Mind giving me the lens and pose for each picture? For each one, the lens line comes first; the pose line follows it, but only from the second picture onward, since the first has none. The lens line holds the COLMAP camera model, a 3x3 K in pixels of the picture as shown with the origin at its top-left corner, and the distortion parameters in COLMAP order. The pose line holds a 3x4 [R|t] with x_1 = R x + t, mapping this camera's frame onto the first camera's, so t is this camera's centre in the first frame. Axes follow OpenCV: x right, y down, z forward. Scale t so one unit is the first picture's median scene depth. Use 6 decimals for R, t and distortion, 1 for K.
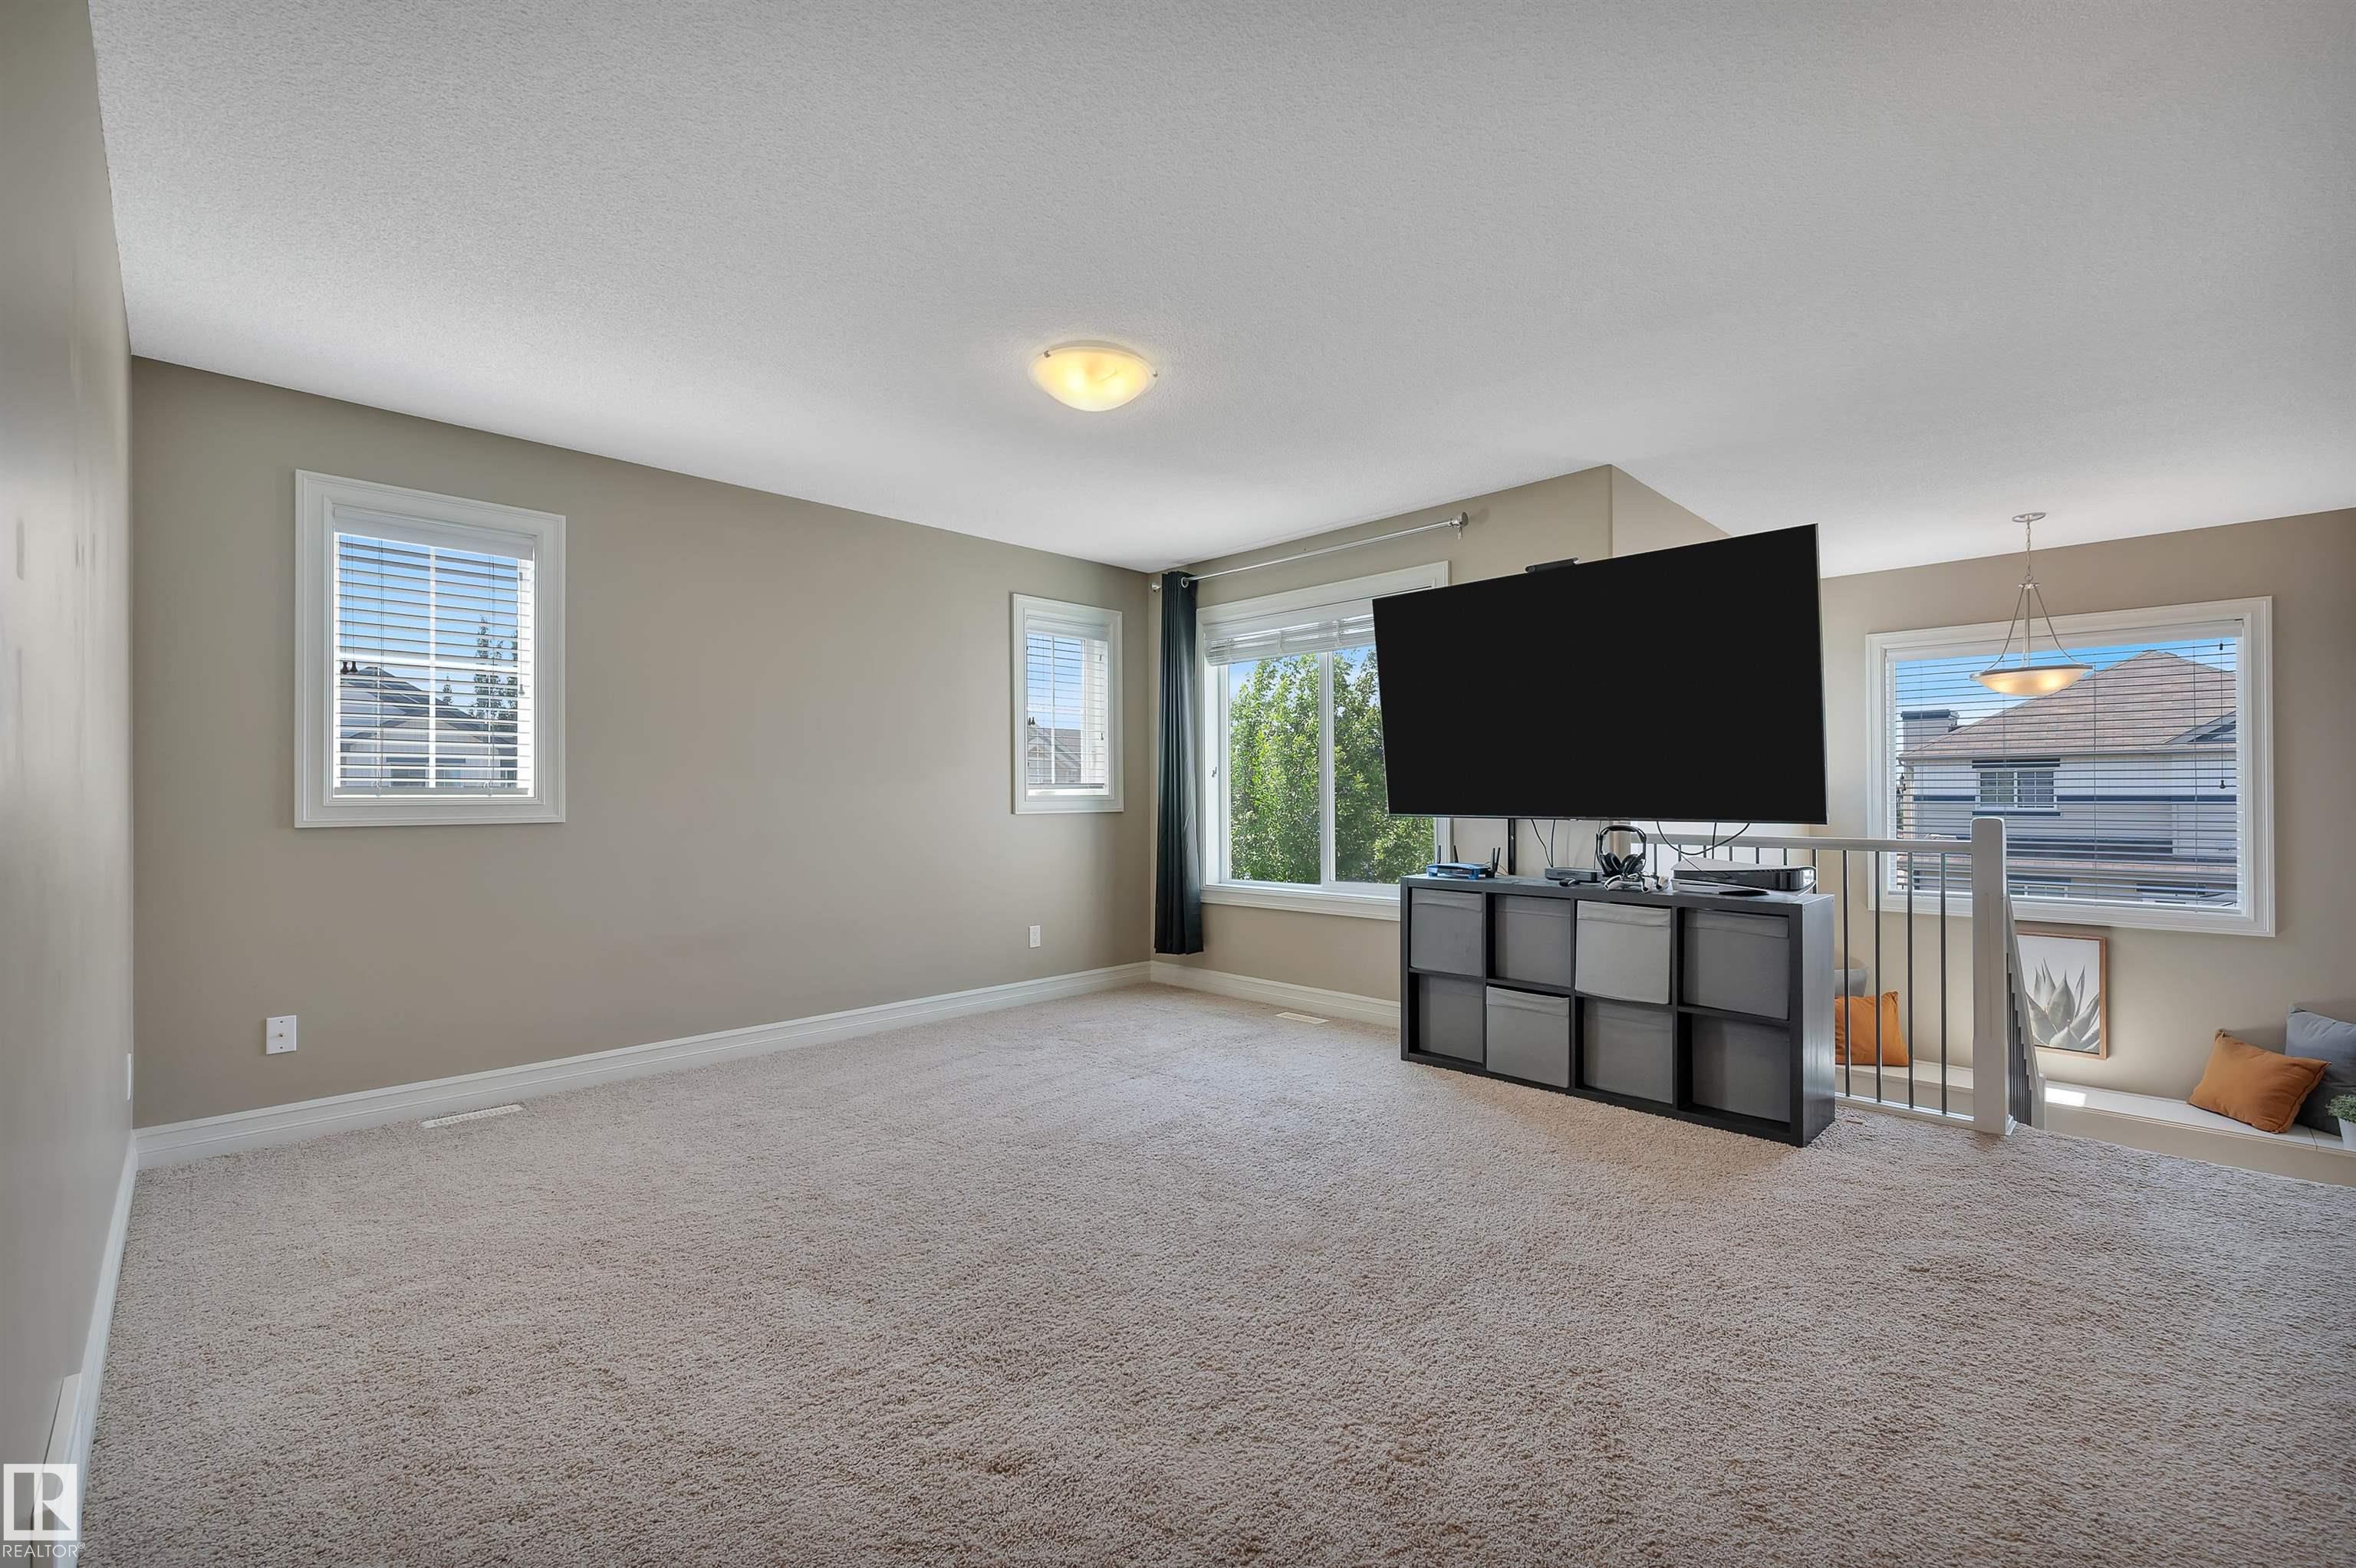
lens RADIAL K [[991.9, 0, 1194.3], [0, 991.9, 799.8], [0, 0, 1]] dist [-0.001058, -0.000043]
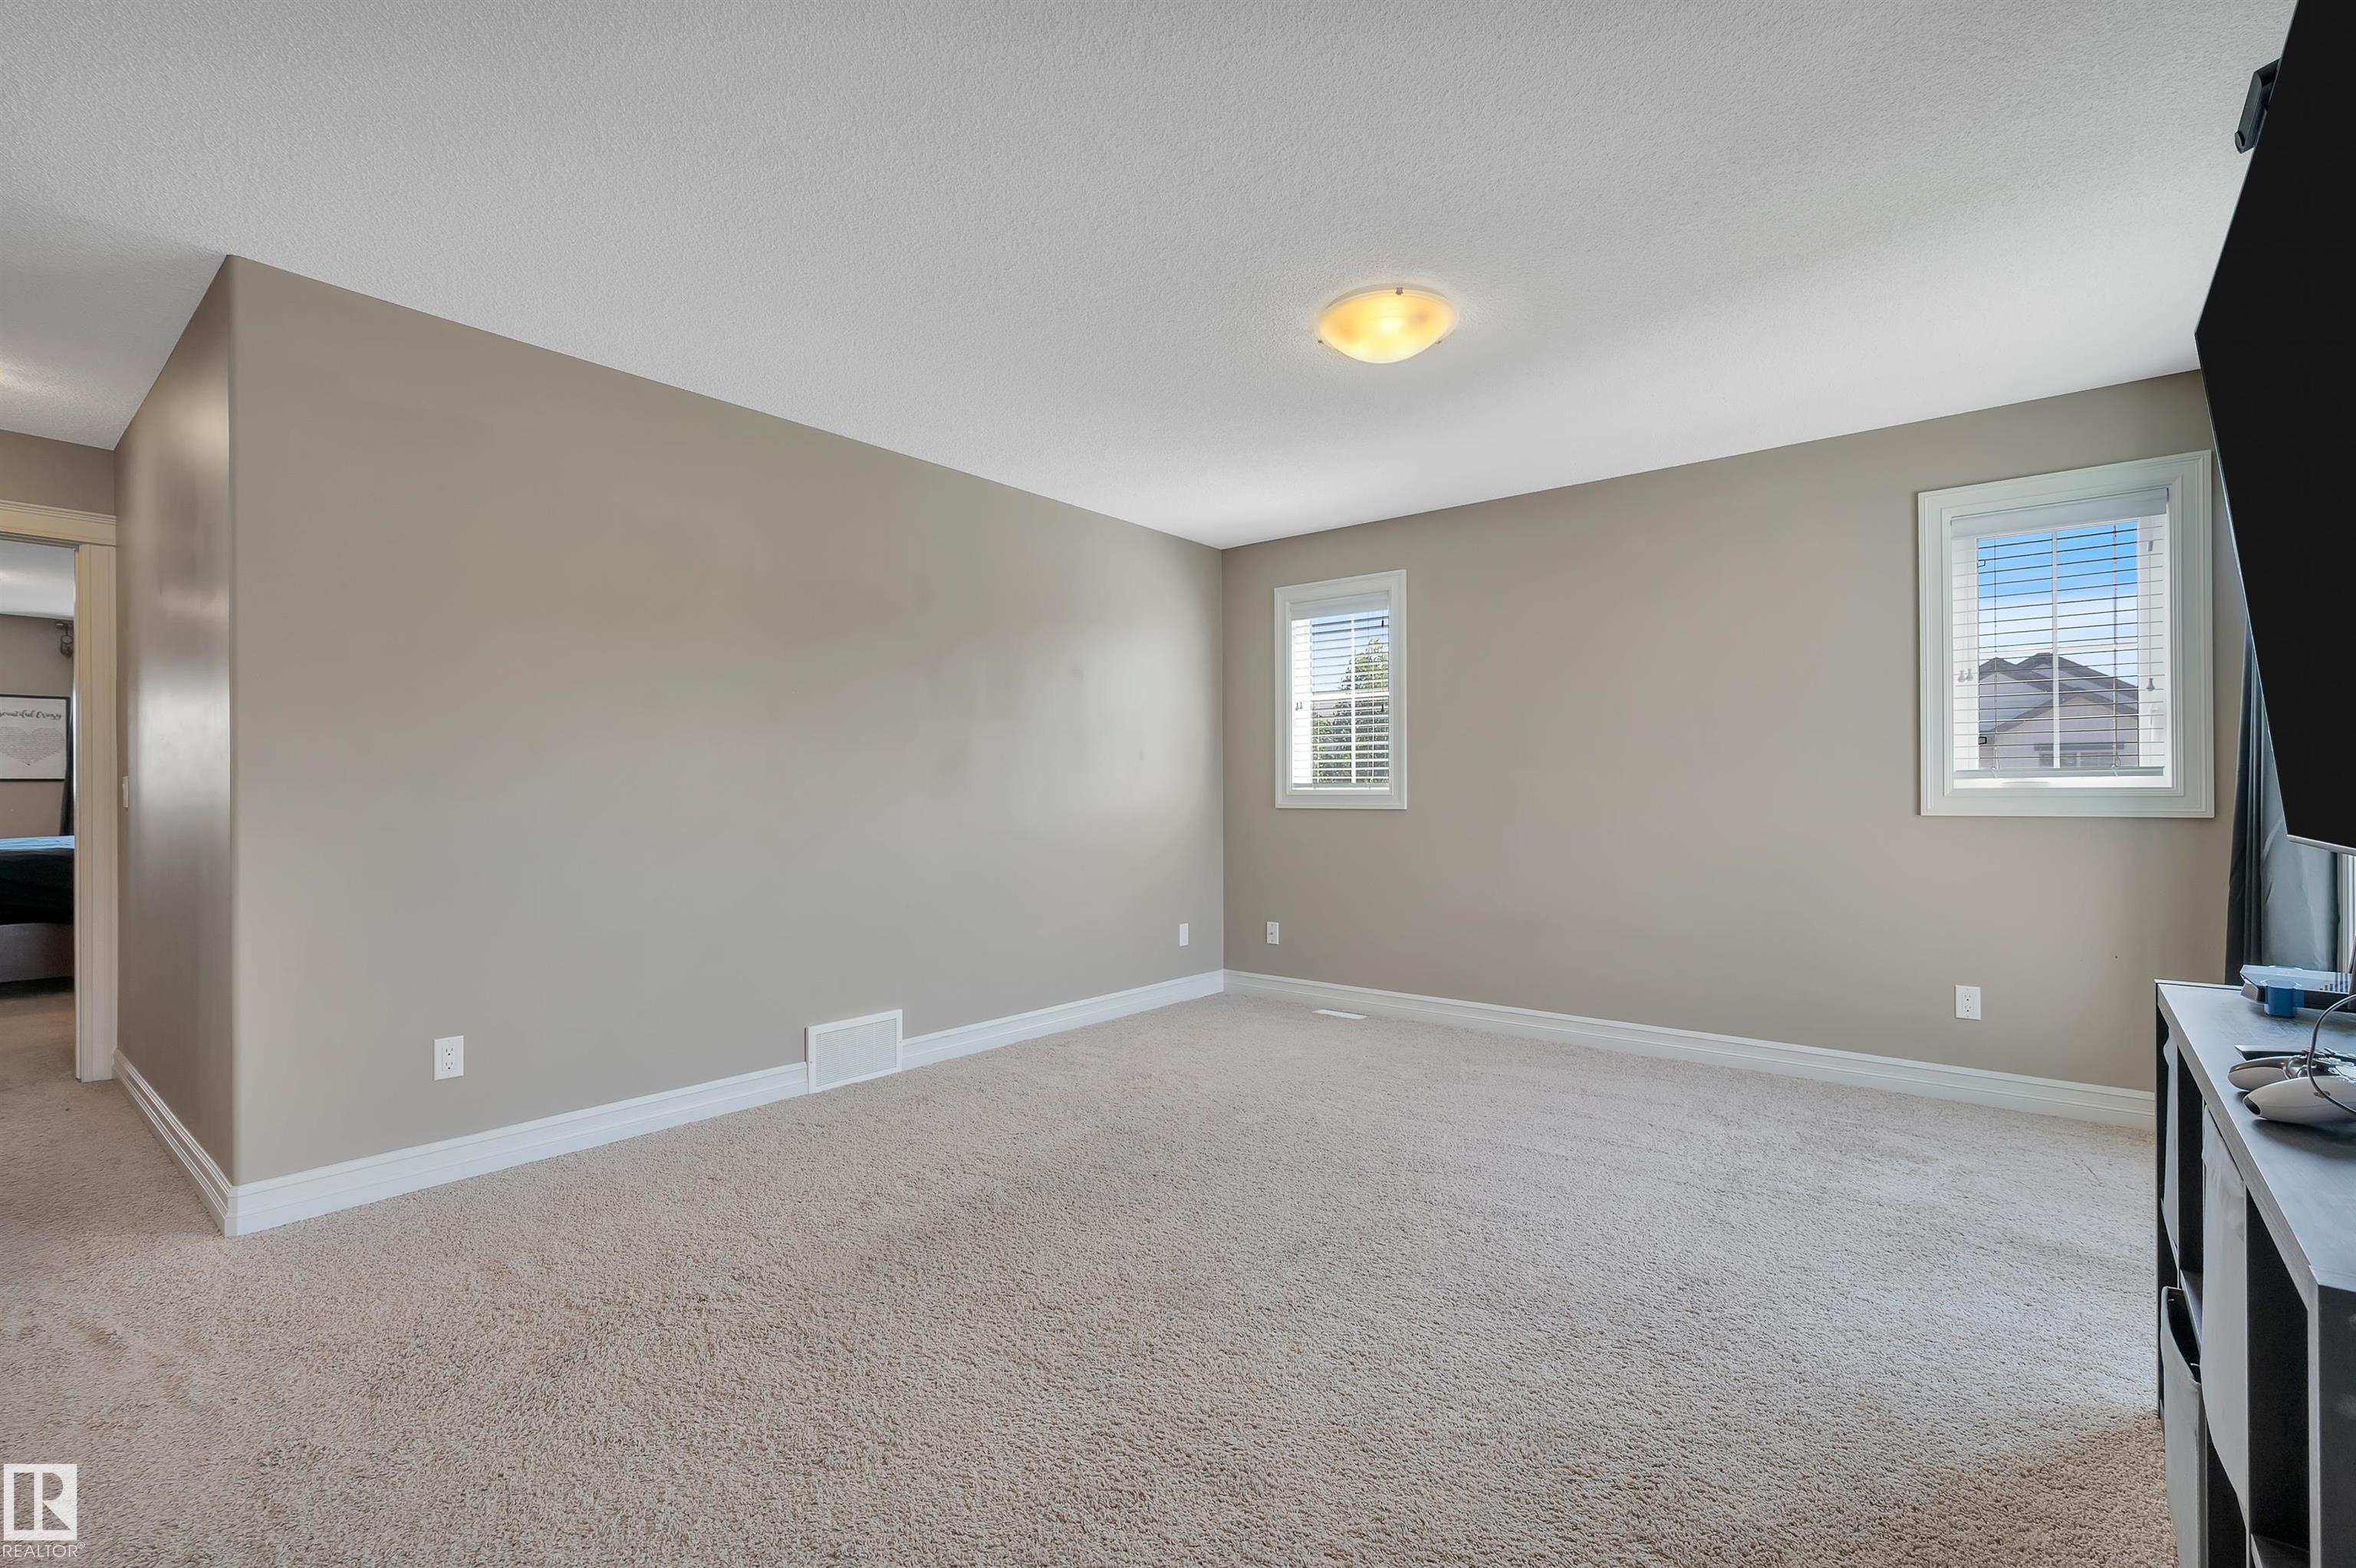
lens RADIAL K [[1039.6, 0, 1184.4], [0, 1039.6, 793.2], [0, 0, 1]] dist [0.000682, 0.000213]
pose [[0.093095, 0.006073, -0.995639, 0.547424], [-0.003285, 0.999978, 0.005793, -0.003808], [0.995652, 0.002732, 0.093113, 0.482372]]
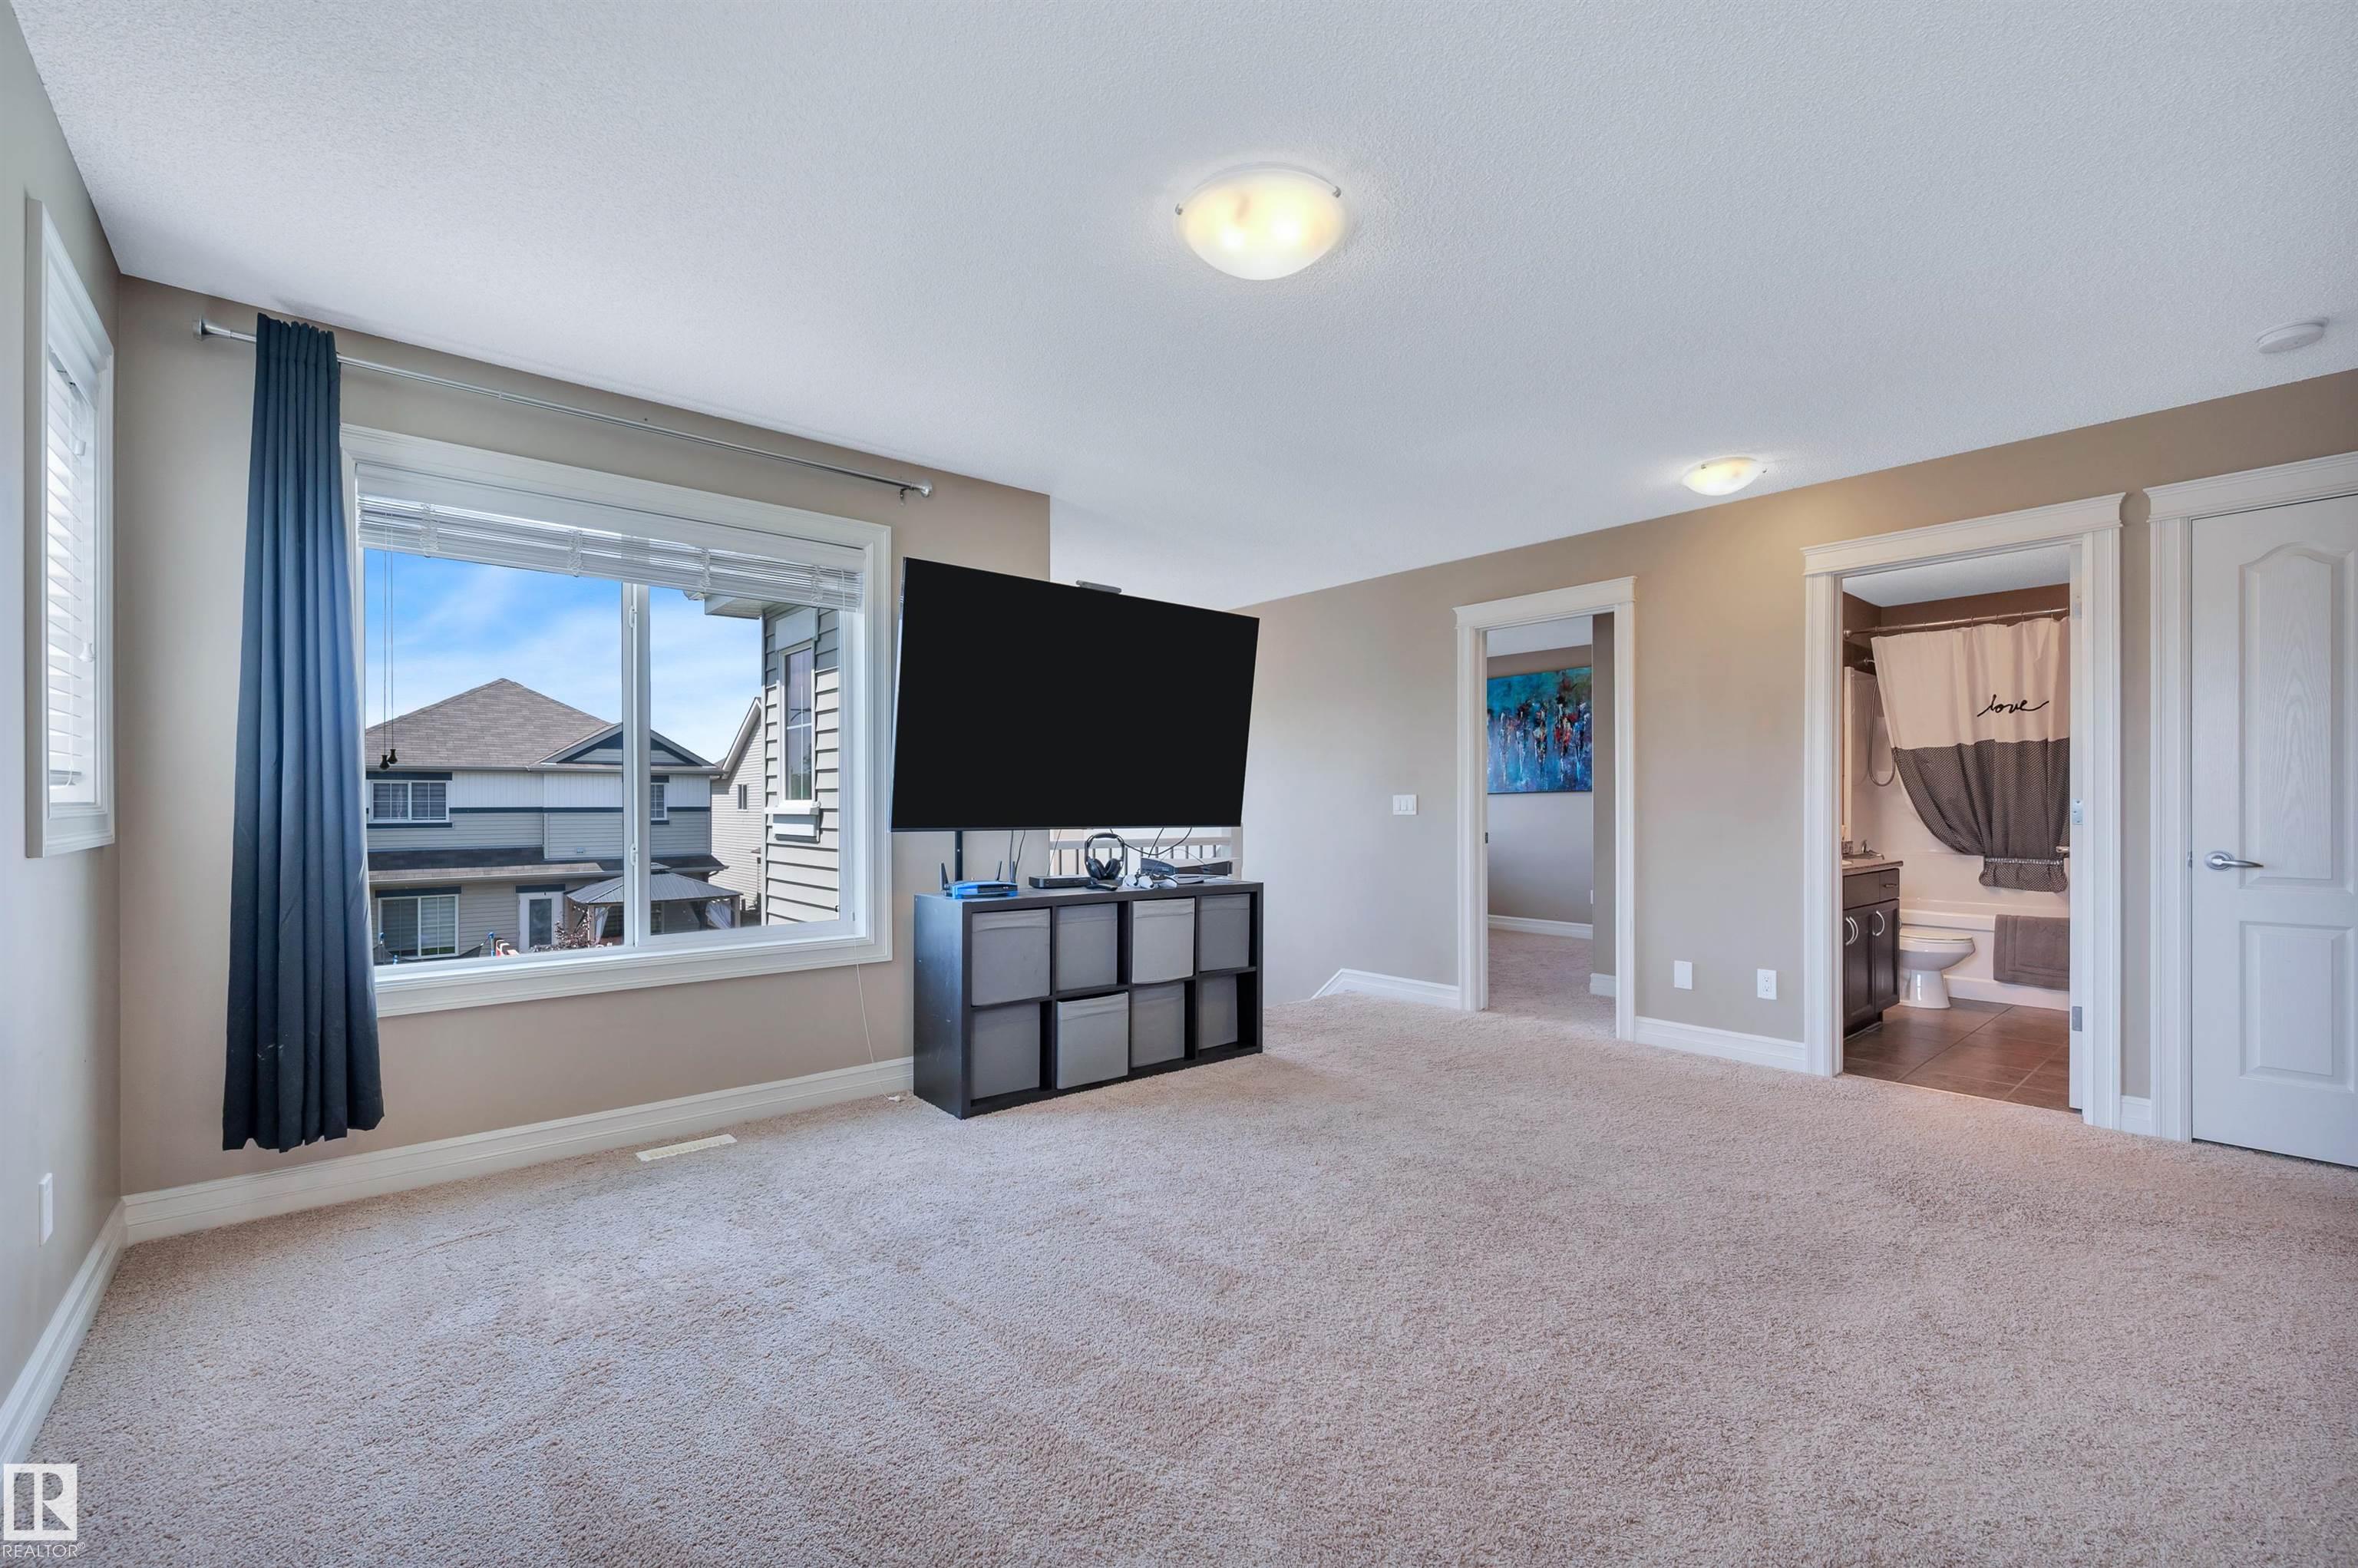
lens RADIAL K [[992.8, 0, 1195.3], [0, 992.8, 799.9], [0, 0, 1]] dist [-0.001058, -0.000043]
pose [[0.077262, 0.008995, 0.996970, -0.549889], [0.003279, 0.999952, -0.009276, -0.000787], [-0.997005, 0.003986, 0.077229, 0.659235]]
